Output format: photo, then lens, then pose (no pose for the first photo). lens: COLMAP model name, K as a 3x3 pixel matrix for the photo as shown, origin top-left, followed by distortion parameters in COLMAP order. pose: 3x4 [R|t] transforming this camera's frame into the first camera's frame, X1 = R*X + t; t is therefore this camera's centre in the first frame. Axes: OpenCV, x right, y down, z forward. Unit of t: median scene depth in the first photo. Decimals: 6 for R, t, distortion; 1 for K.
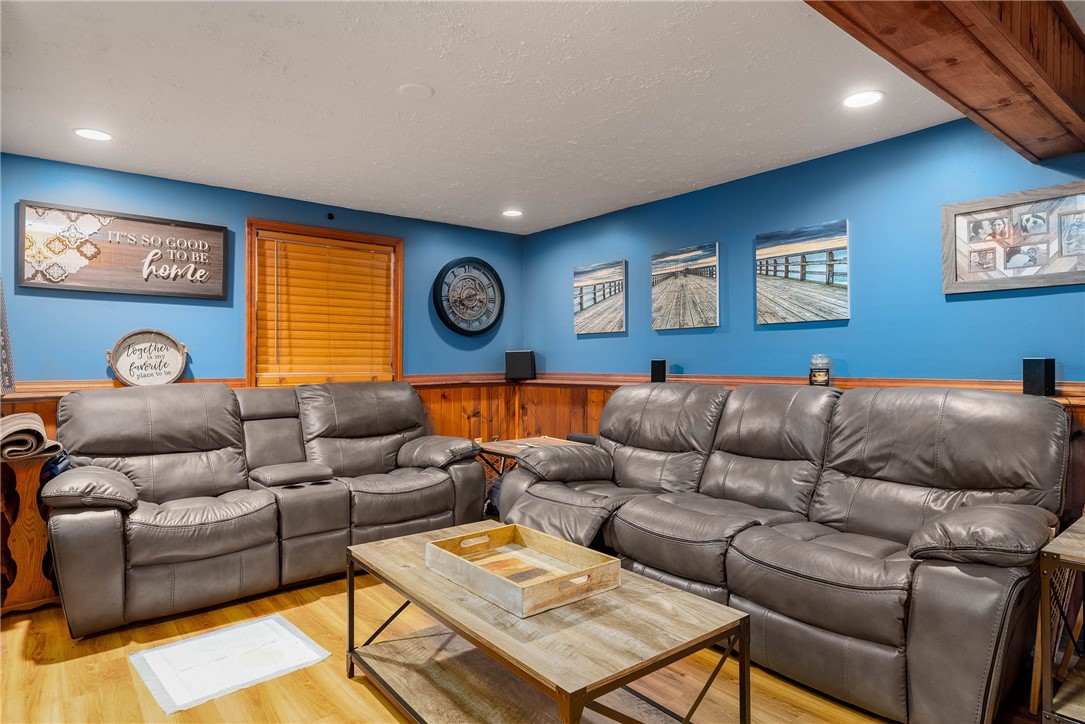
lens RADIAL K [[611.9, 0, 542.5], [0, 611.9, 362.0], [0, 0, 1]] dist [0.001558, 0.000217]
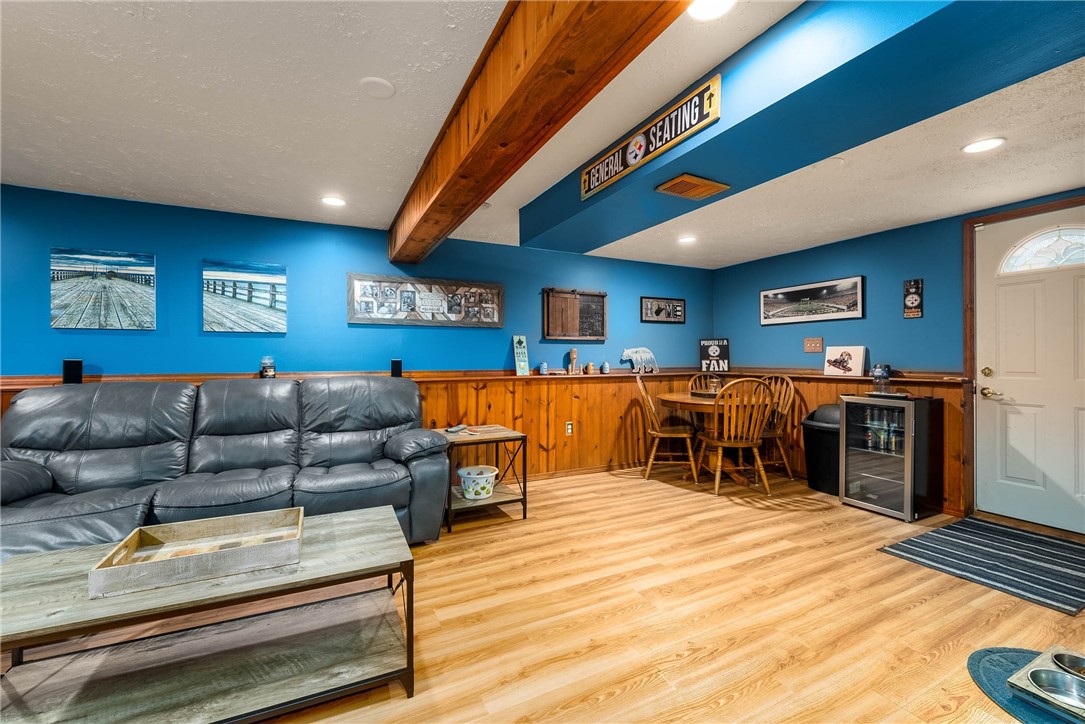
lens RADIAL K [[451.6, 0, 542.5], [0, 451.6, 362.0], [0, 0, 1]] dist [-0.000297, -0.000066]
pose [[0.214748, -0.000192, 0.976669, -0.401723], [0.002852, 0.999996, -0.000430, 0.002598], [-0.976665, 0.002878, 0.214748, 0.145558]]
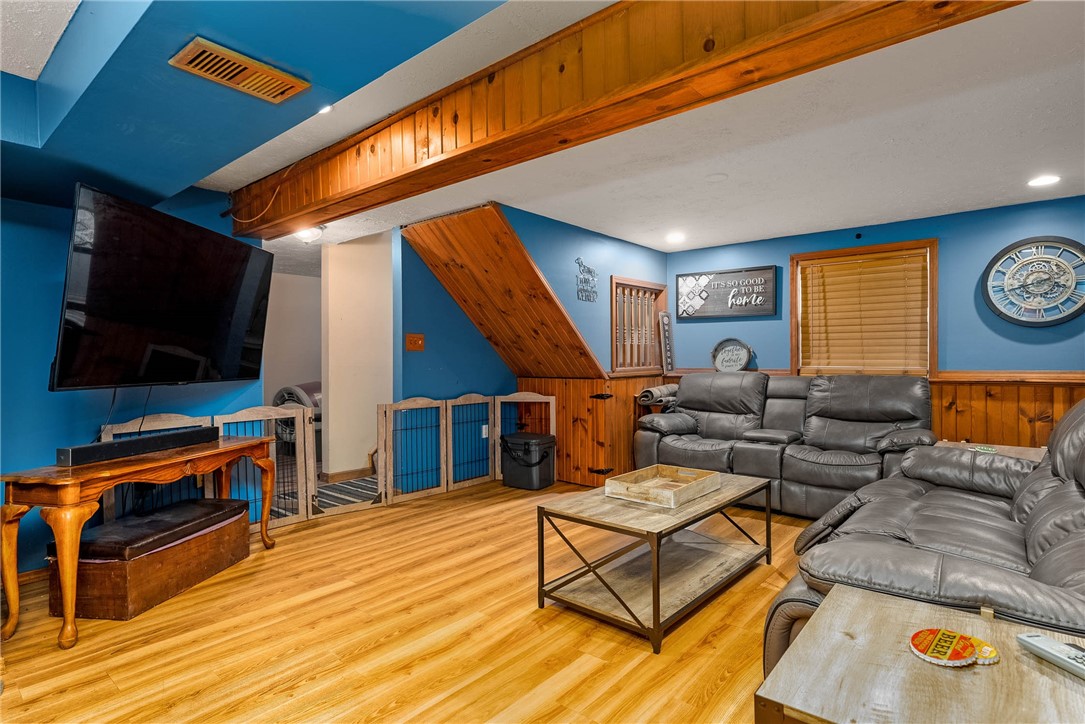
lens RADIAL K [[556.8, 0, 542.5], [0, 556.8, 362.0], [0, 0, 1]] dist [0.001462, 0.000330]
pose [[0.182414, 0.008151, -0.983188, 0.768795], [0.001991, 0.999961, 0.008659, -0.002811], [0.983220, -0.003537, 0.182391, 0.239676]]
